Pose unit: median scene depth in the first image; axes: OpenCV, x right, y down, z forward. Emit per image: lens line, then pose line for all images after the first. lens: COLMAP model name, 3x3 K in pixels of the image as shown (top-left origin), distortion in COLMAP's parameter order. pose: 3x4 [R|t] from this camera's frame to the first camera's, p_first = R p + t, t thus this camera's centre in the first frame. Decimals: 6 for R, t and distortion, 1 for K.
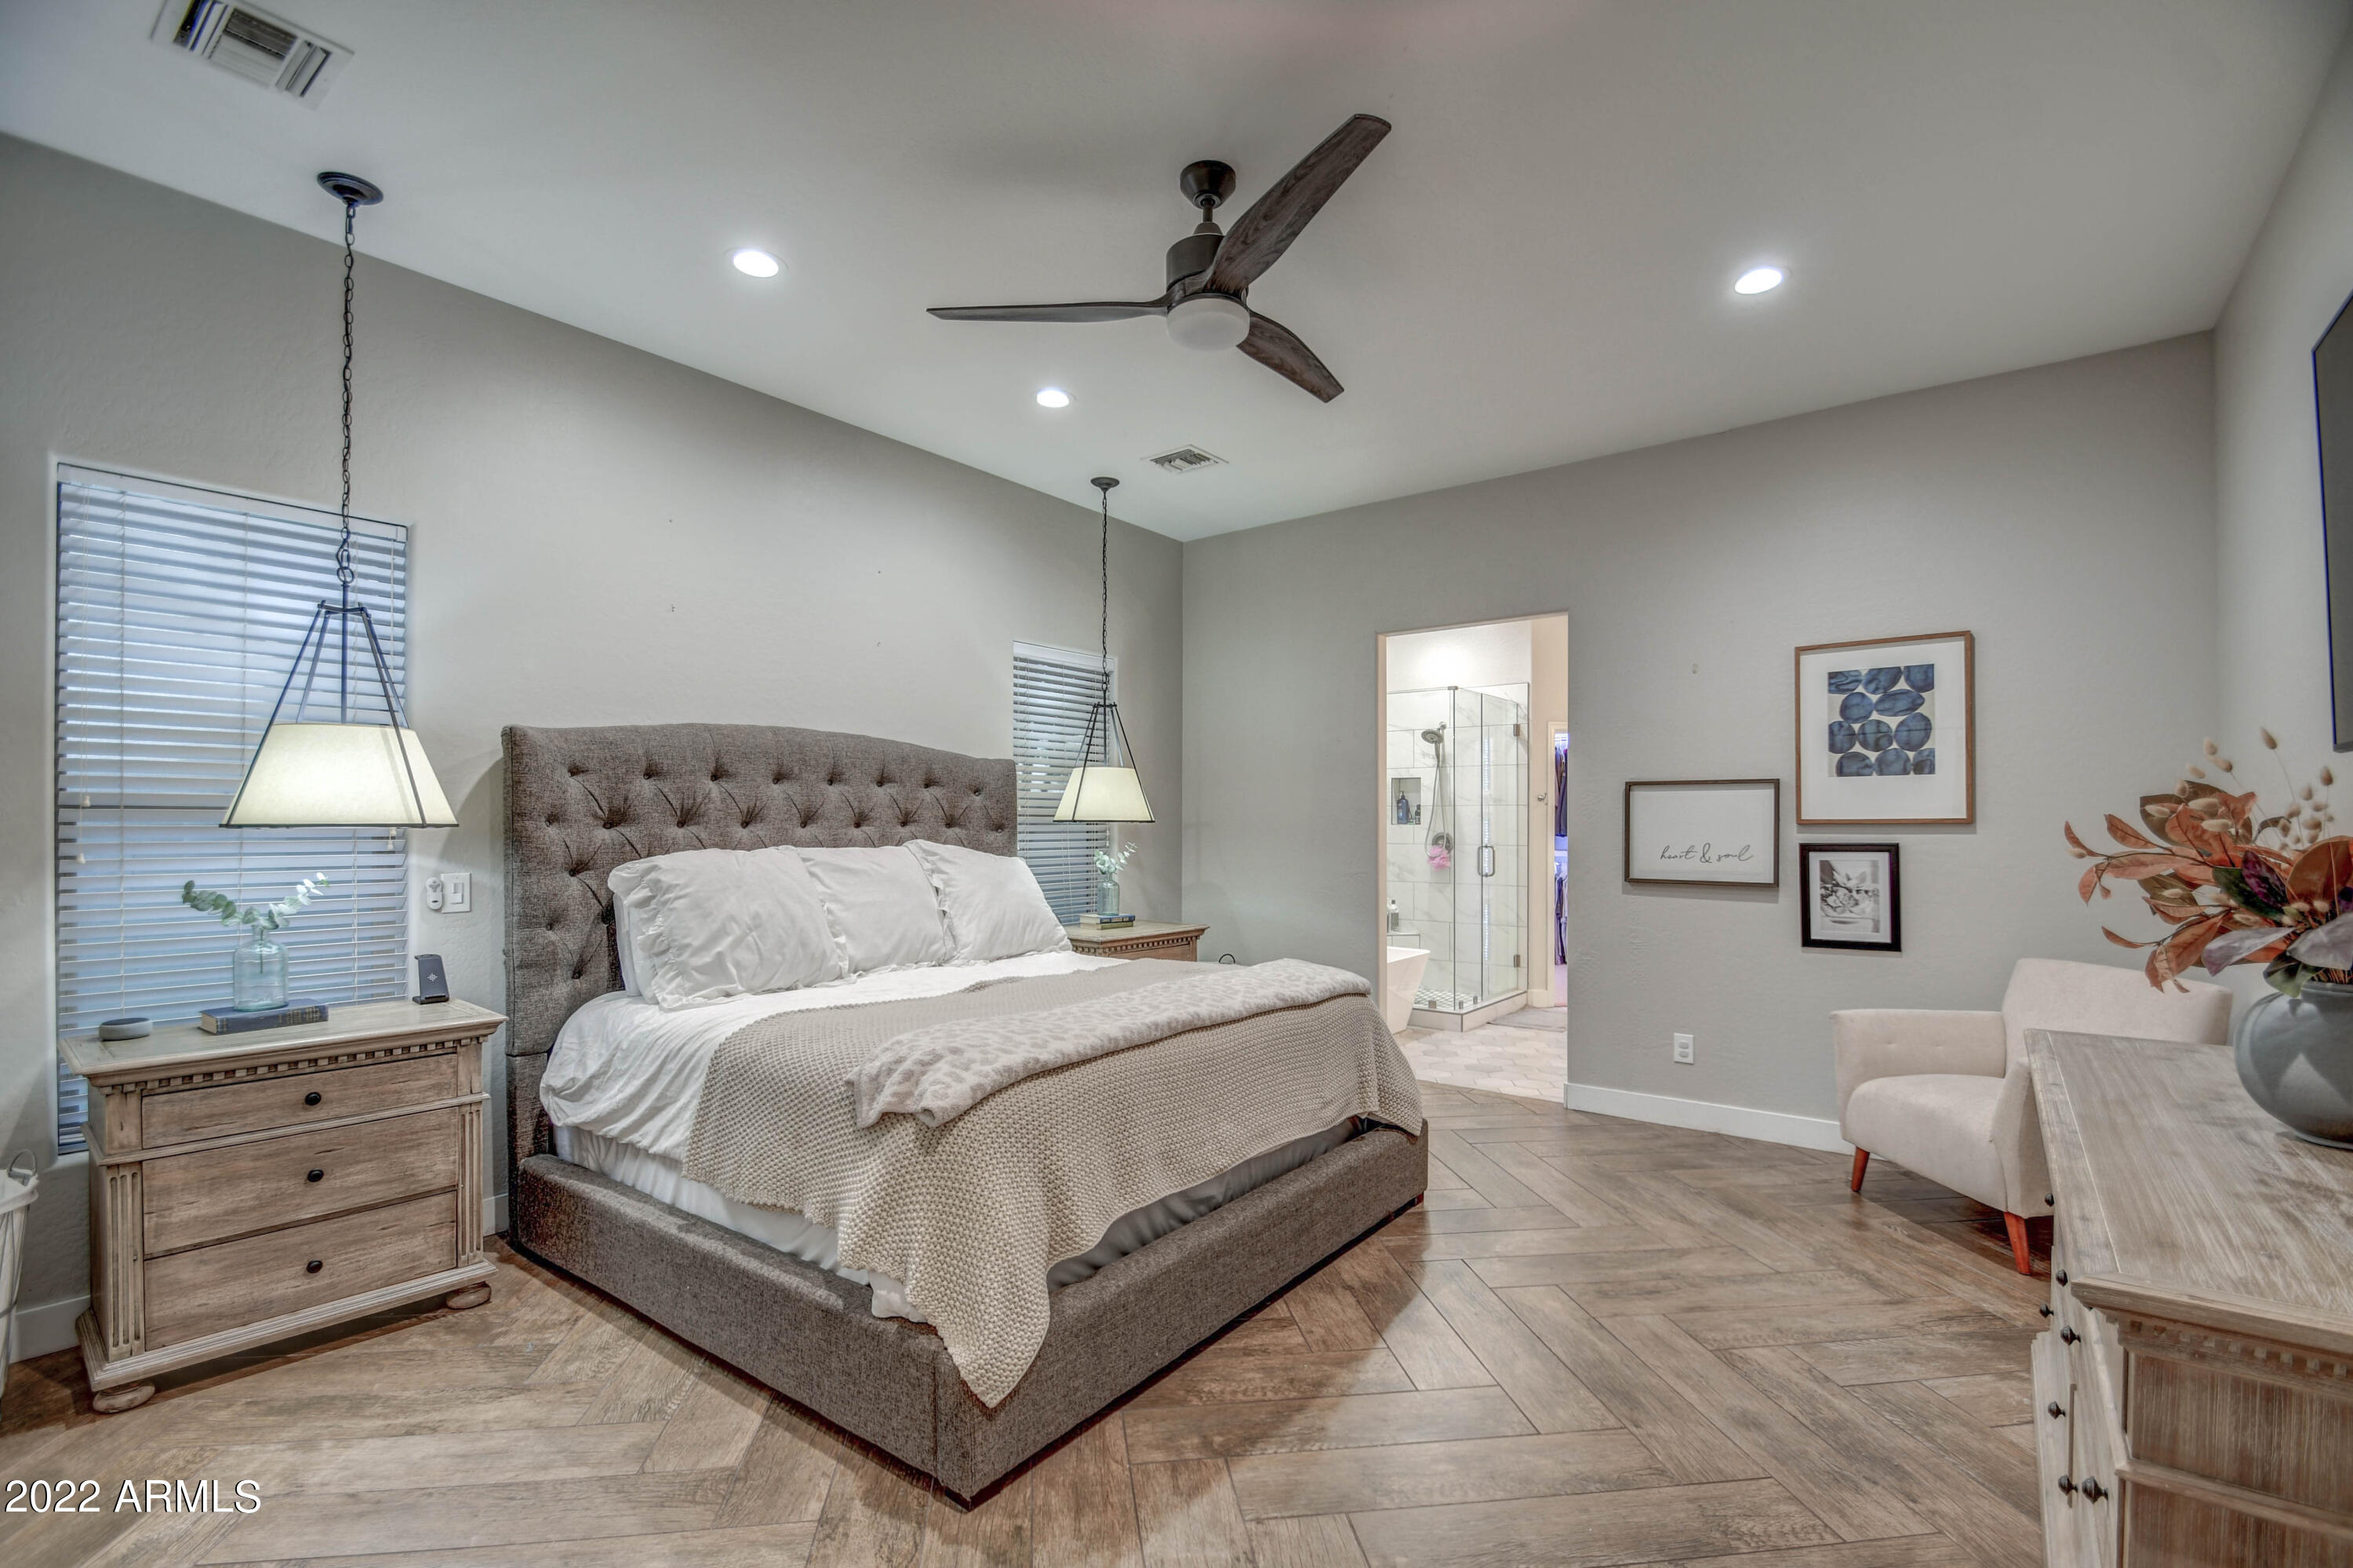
lens RADIAL K [[1070.9, 0, 1181.2], [0, 1070.9, 829.9], [0, 0, 1]] dist [0.028590, -0.019022]
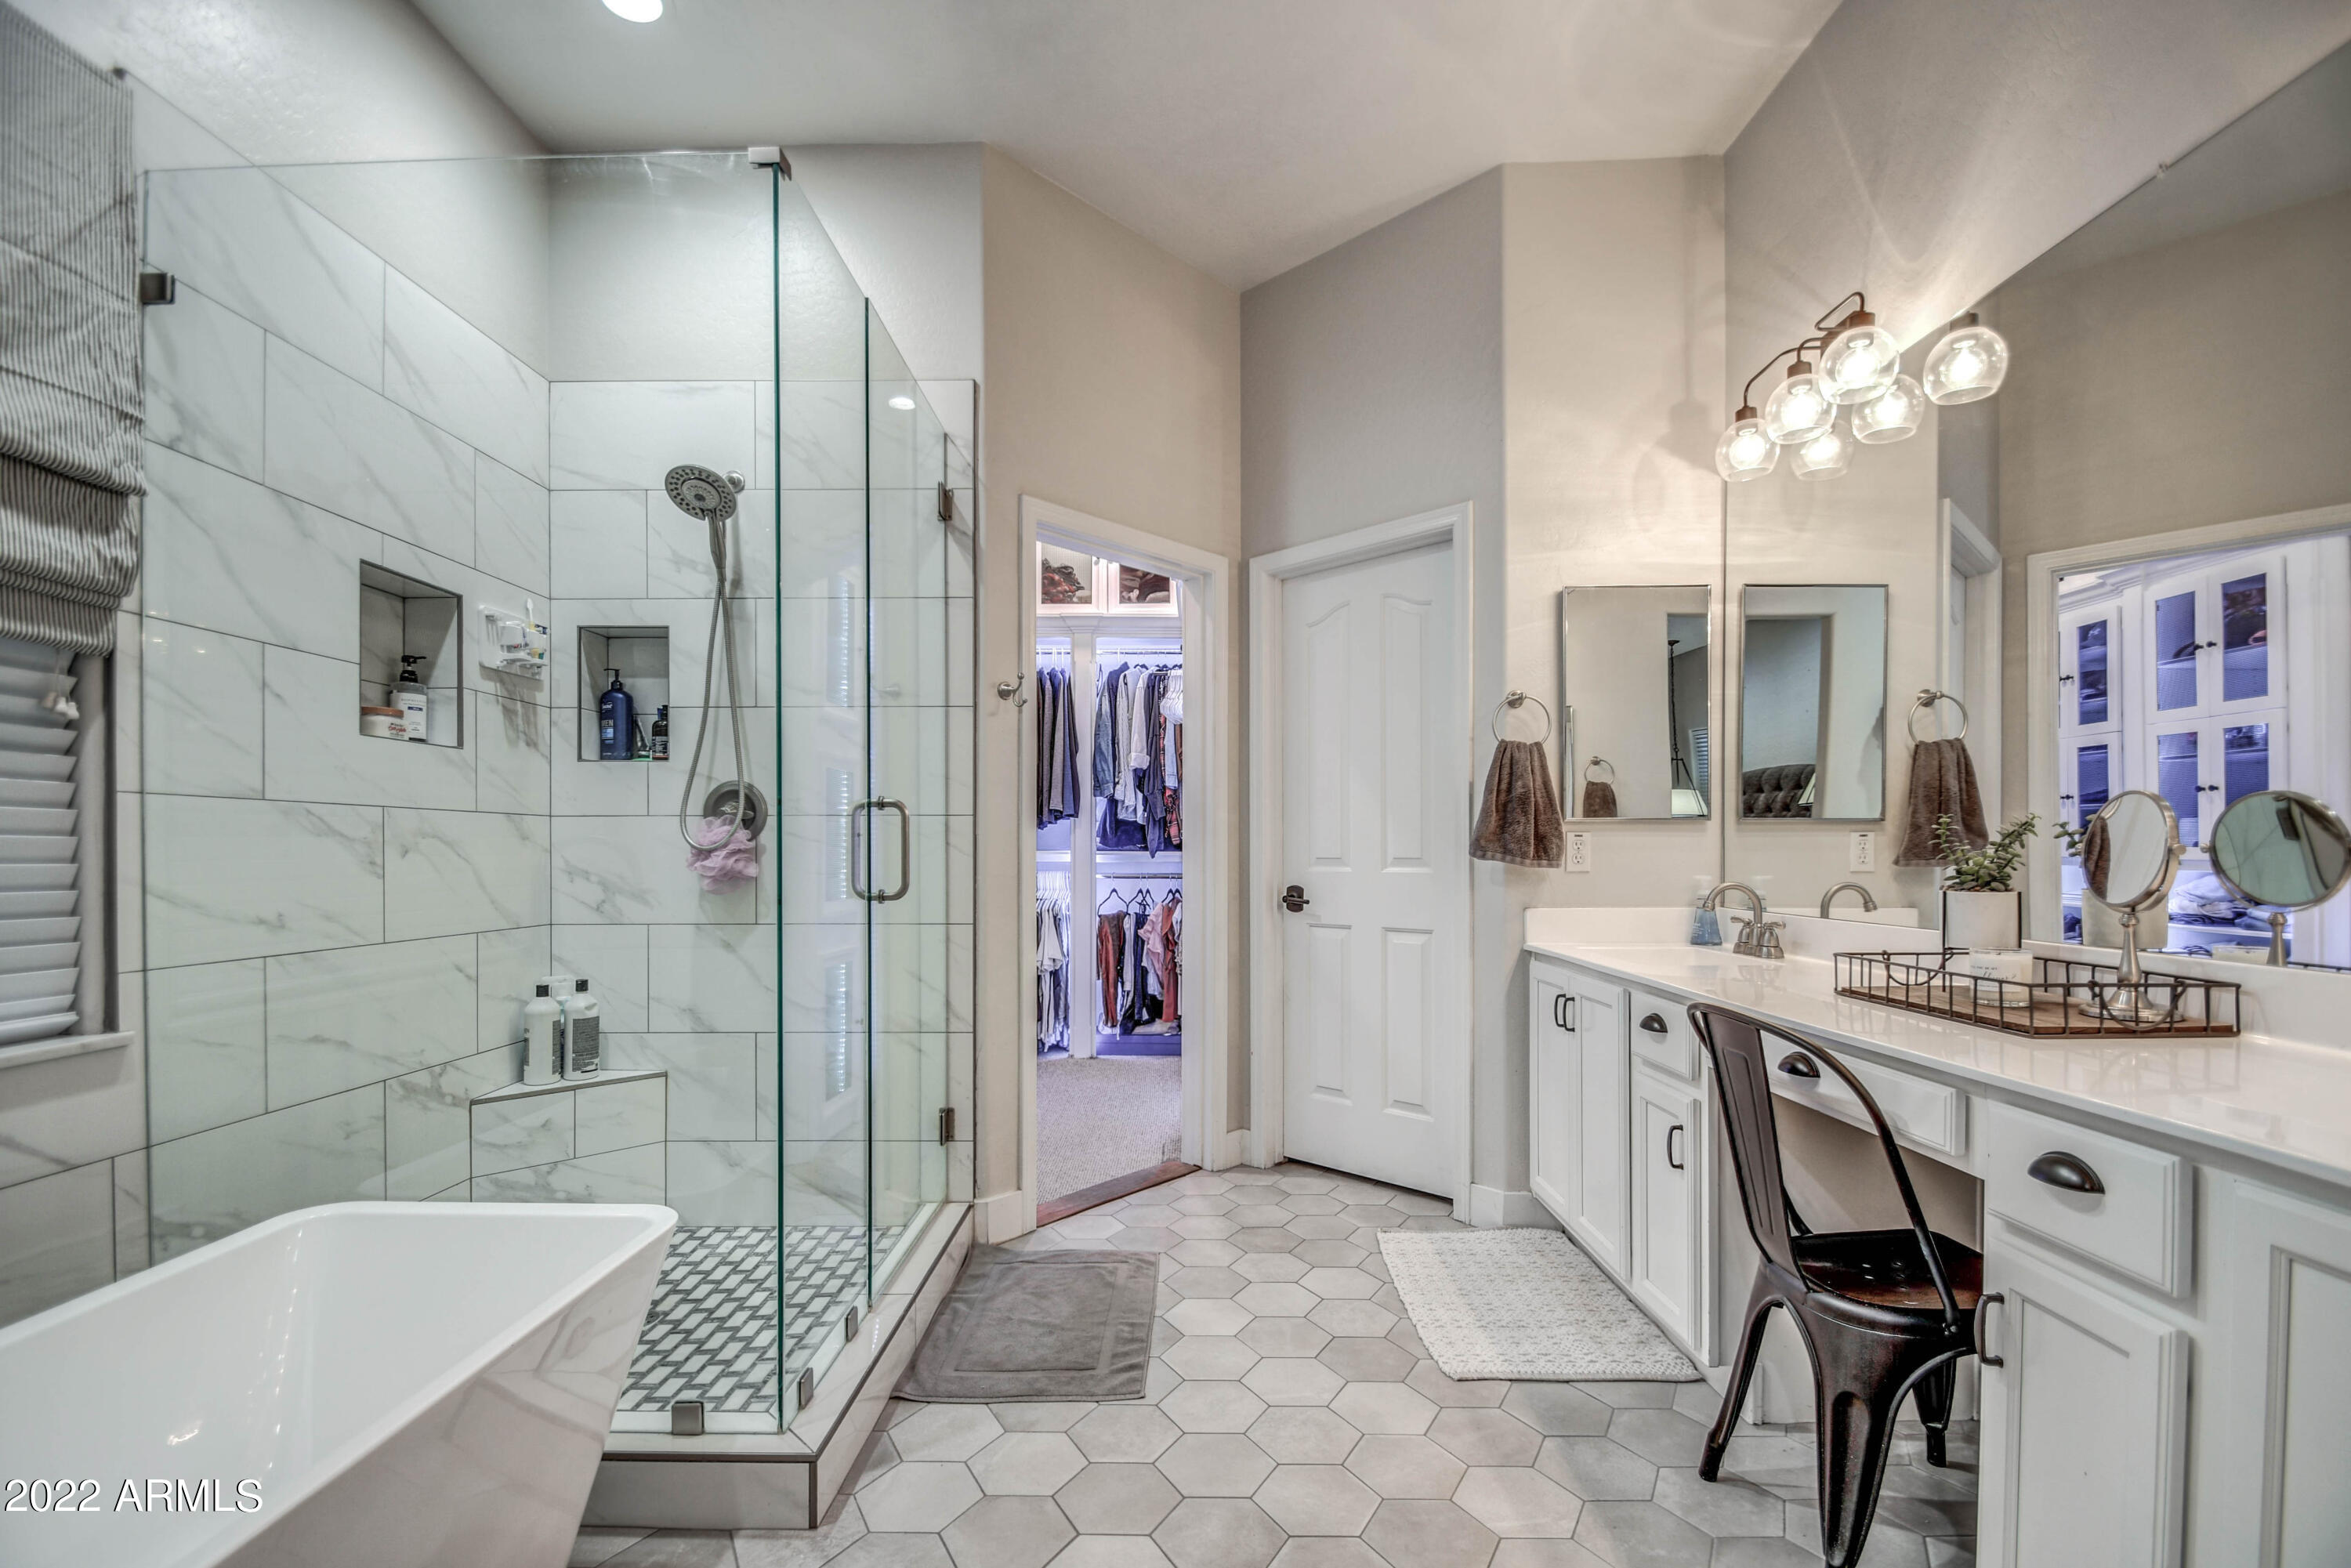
lens RADIAL K [[1038.1, 0, 1175.2], [0, 1038.1, 848.5], [0, 0, 1]] dist [0.021685, -0.016886]
pose [[0.804084, -0.000163, 0.594516, 0.156787], [0.004826, 0.999969, -0.006252, 0.027677], [-0.594496, 0.007896, 0.804060, 0.640131]]
